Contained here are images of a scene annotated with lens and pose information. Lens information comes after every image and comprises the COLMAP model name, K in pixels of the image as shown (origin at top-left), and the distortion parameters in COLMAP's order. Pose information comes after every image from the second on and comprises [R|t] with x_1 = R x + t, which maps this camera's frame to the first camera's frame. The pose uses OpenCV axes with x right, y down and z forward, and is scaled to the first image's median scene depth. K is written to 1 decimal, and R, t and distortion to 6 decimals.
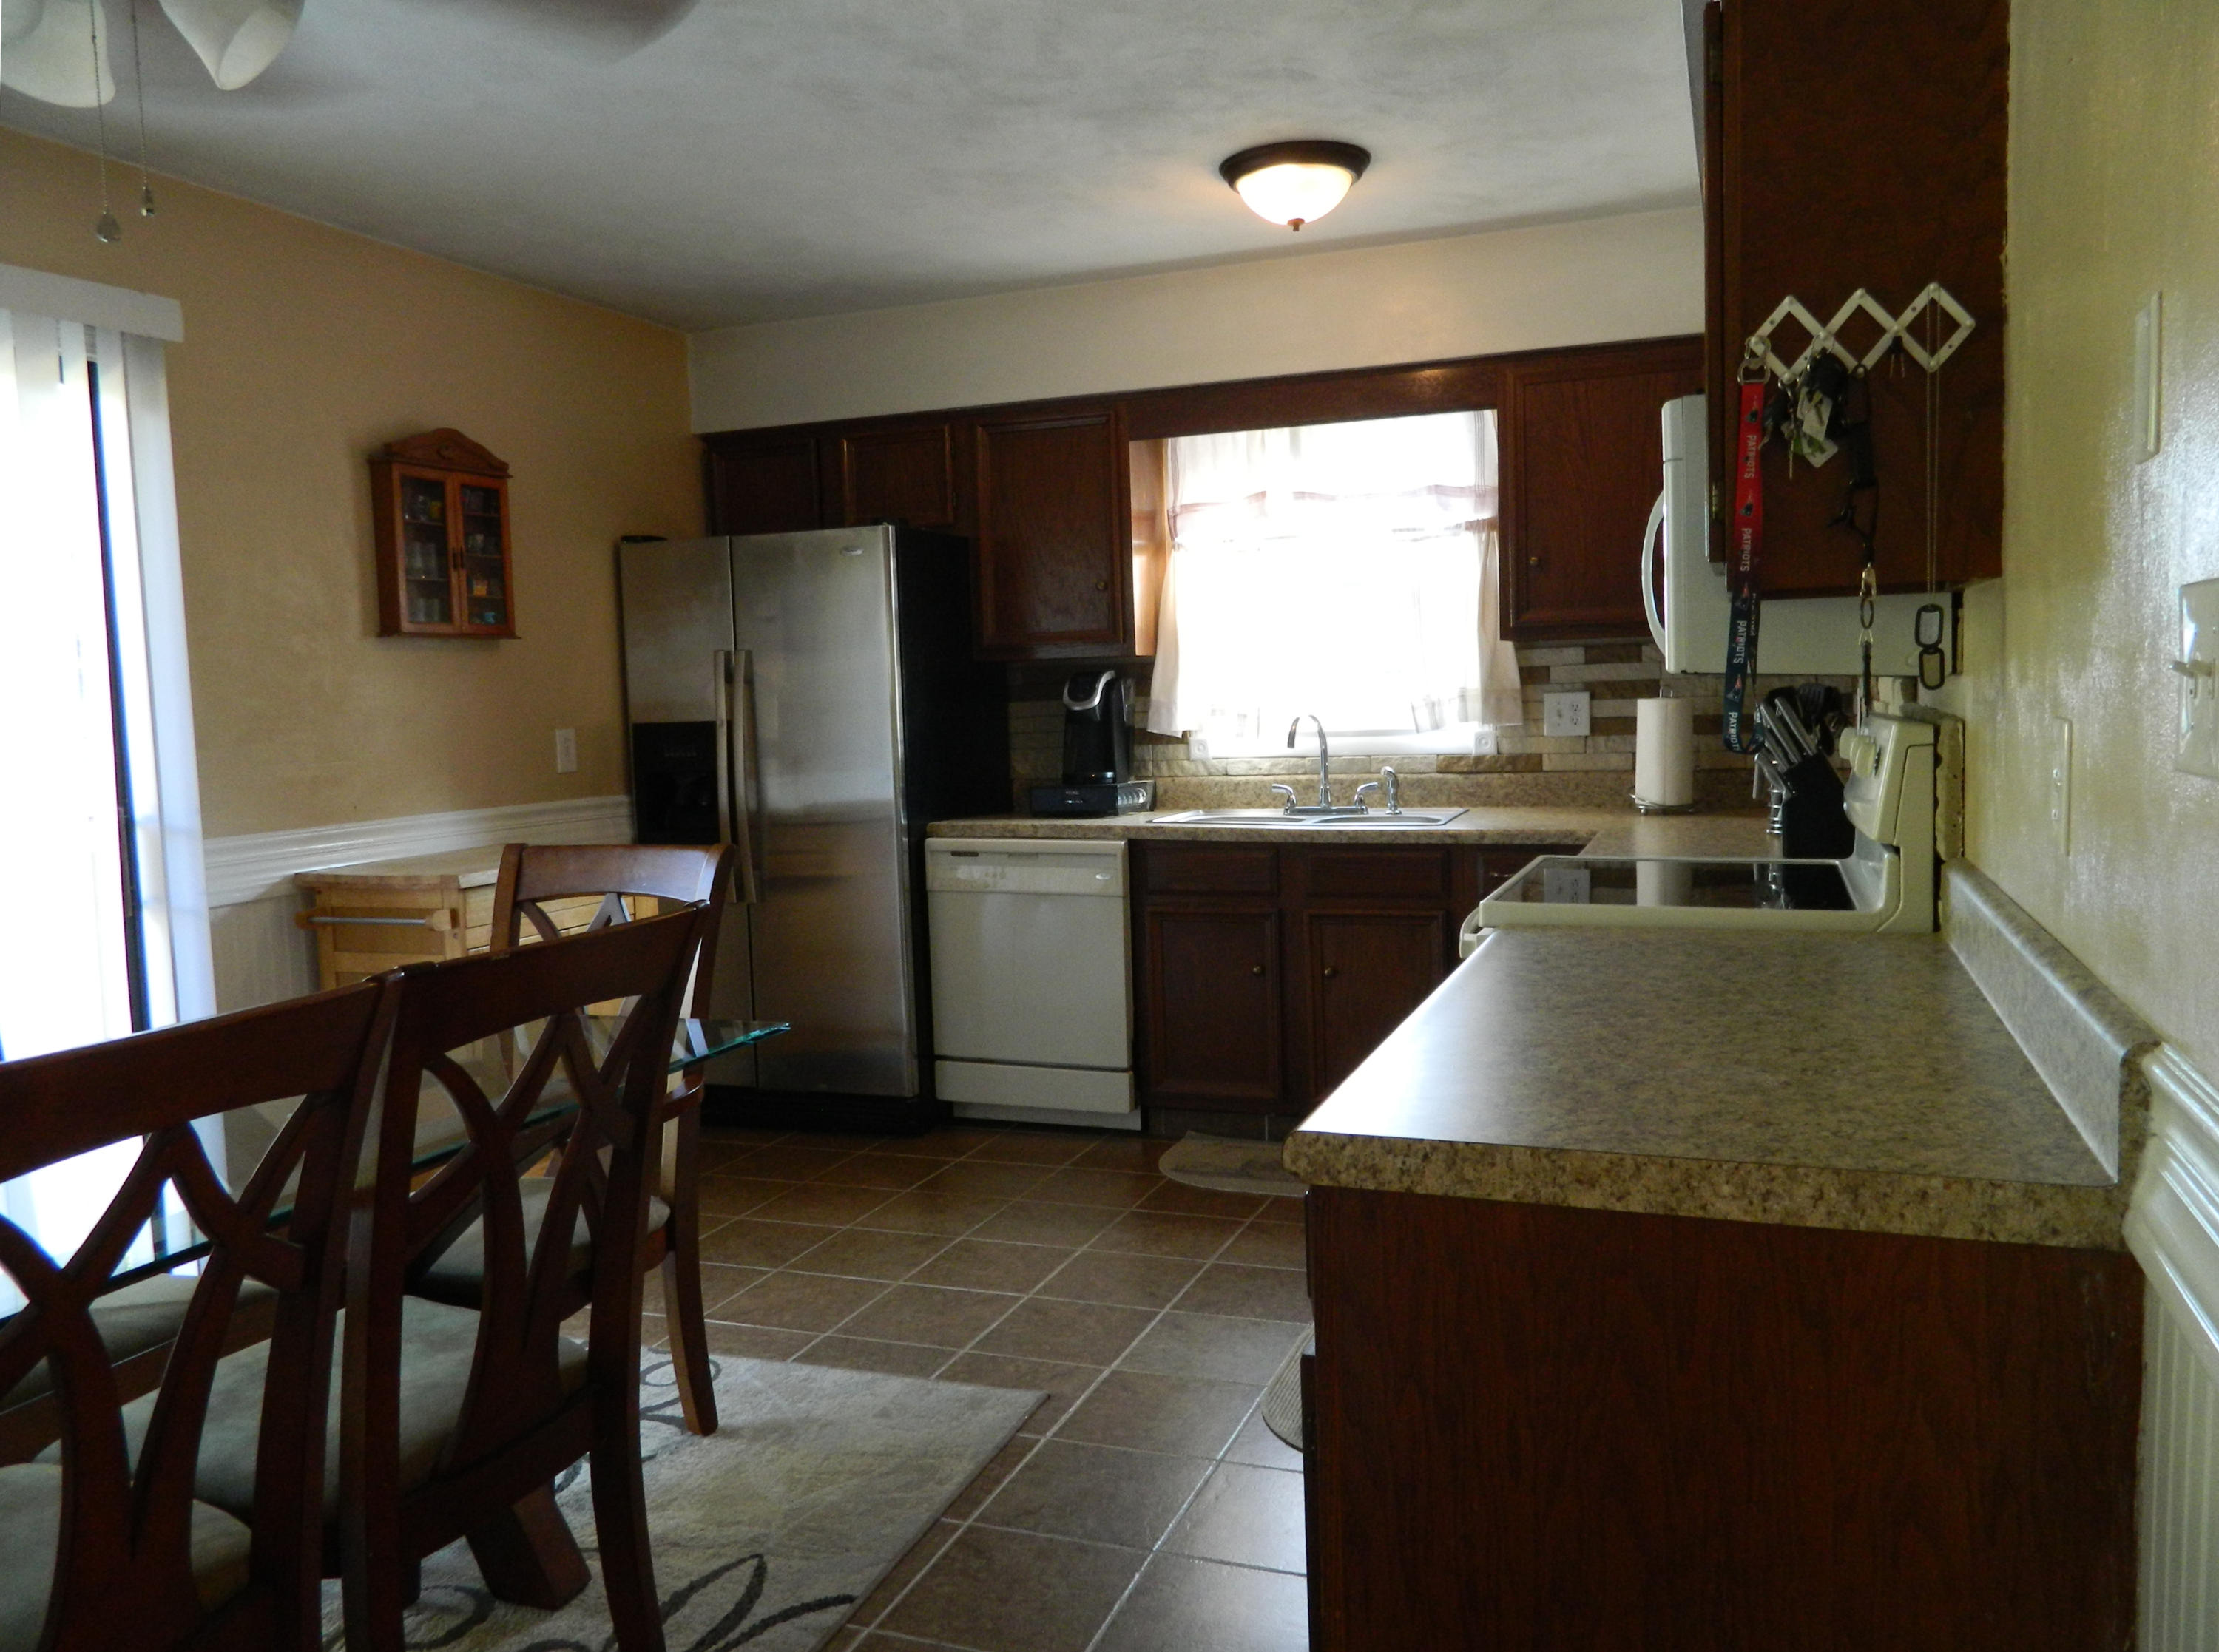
lens RADIAL K [[1637.0, 0, 1102.8], [0, 1637.0, 822.9], [0, 0, 1]] dist [-0.003066, 0.000332]
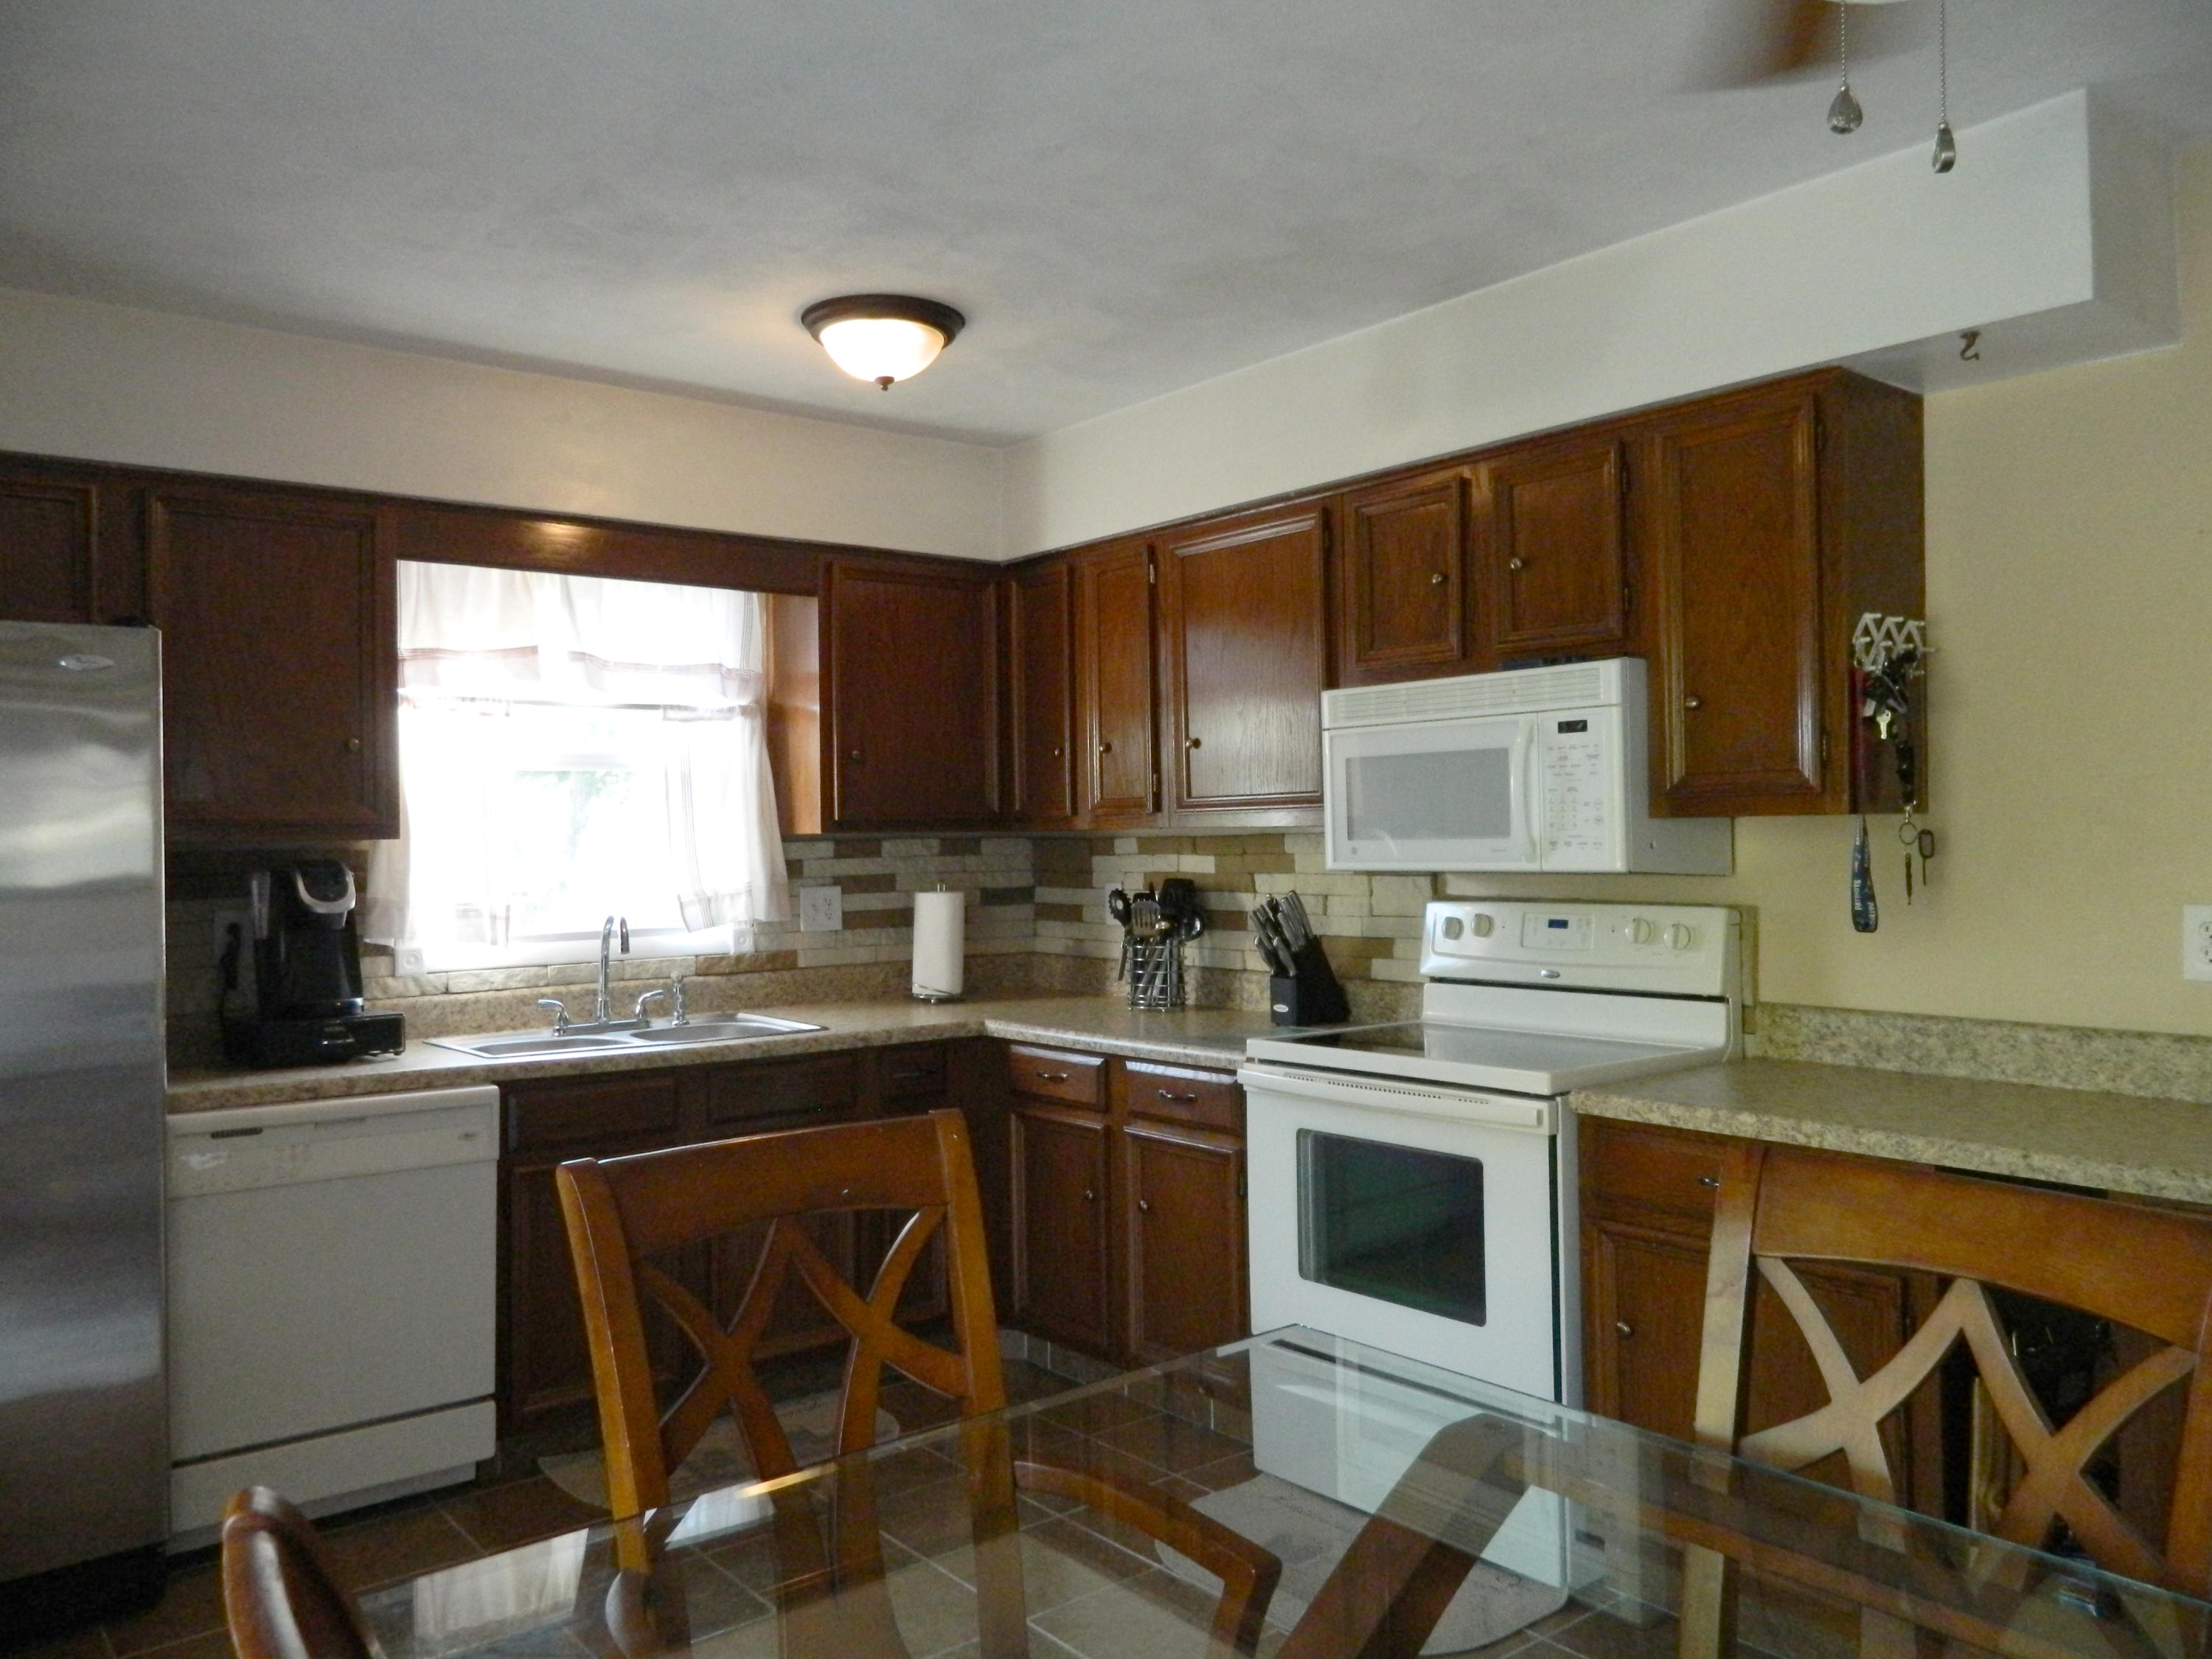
lens RADIAL K [[1632.0, 0, 1093.7], [0, 1632.0, 818.9], [0, 0, 1]] dist [-0.003066, 0.000332]
pose [[0.507701, 0.033635, 0.860877, -0.479361], [0.072399, 0.994037, -0.081535, -0.028259], [-0.858486, 0.103722, 0.502239, 0.361258]]
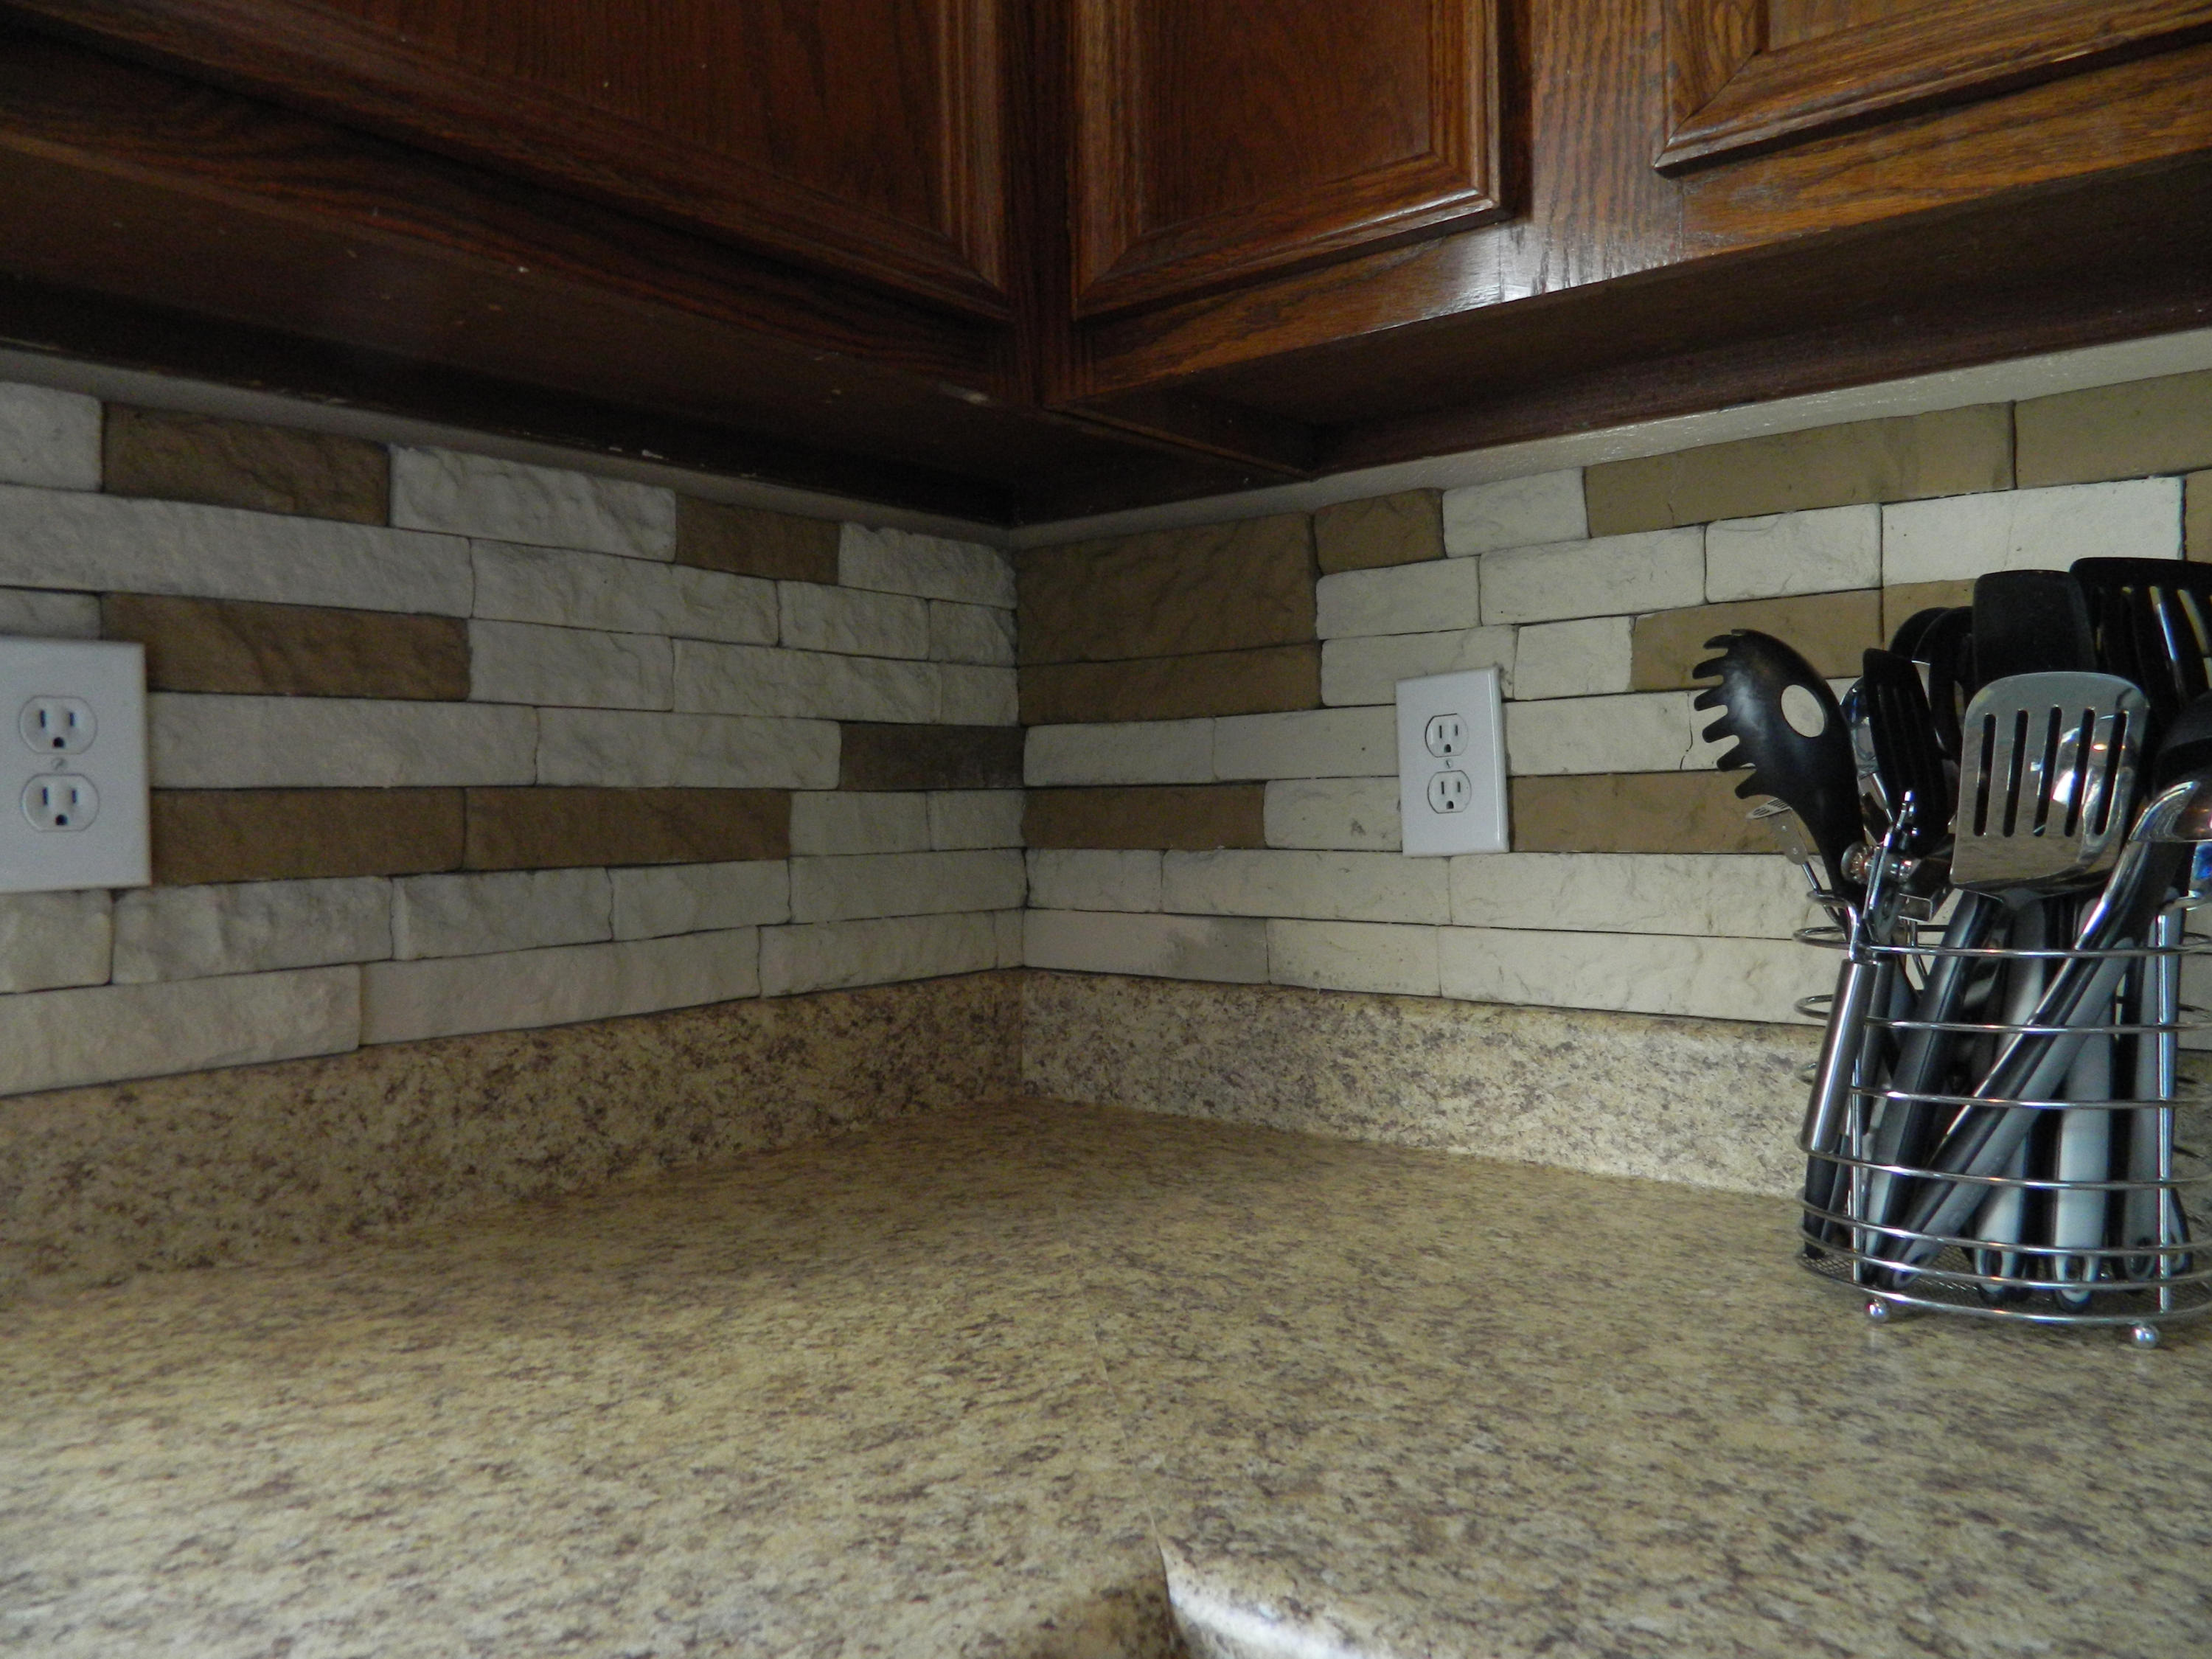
lens RADIAL K [[1632.0, 0, 1102.9], [0, 1632.0, 819.1], [0, 0, 1]] dist [-0.003066, 0.000332]
pose [[0.314390, 0.019376, 0.949096, 0.158090], [0.088570, 0.994832, -0.049649, -0.042291], [-0.945153, 0.099671, 0.311049, 0.838823]]
